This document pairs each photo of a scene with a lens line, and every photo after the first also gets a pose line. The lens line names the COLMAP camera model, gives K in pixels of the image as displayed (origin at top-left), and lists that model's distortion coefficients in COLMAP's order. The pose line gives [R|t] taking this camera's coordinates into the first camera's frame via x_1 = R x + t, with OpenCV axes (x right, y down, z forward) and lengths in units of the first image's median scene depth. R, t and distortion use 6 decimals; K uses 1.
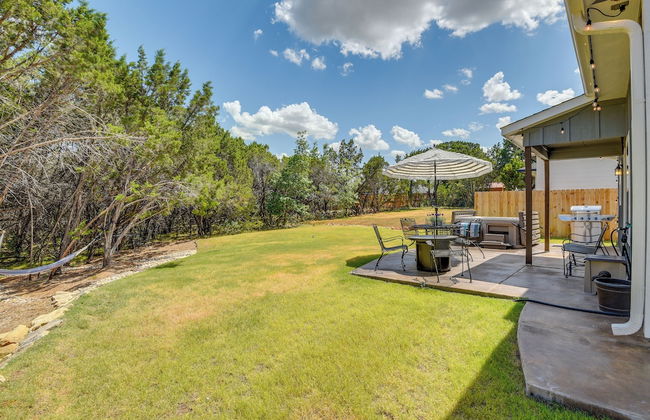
lens RADIAL K [[321.2, 0, 325.0], [0, 321.2, 210.0], [0, 0, 1]] dist [-0.000306, -0.028957]
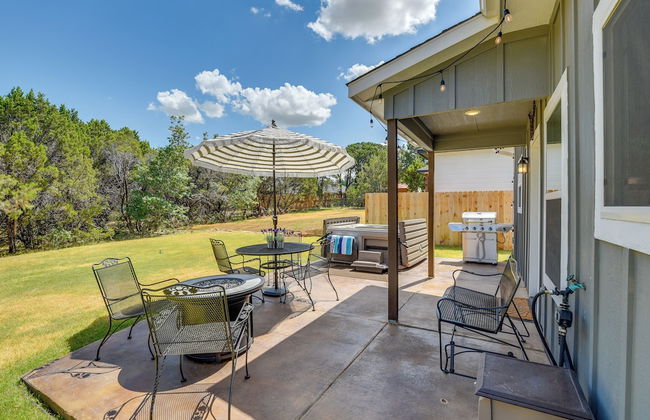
lens RADIAL K [[321.2, 0, 325.0], [0, 321.2, 210.0], [0, 0, 1]] dist [-0.000306, -0.028957]
pose [[0.970685, -0.002999, 0.240335, 0.221658], [0.002221, 0.999991, 0.003510, -0.020703], [-0.240343, -0.002873, 0.970684, 0.270474]]
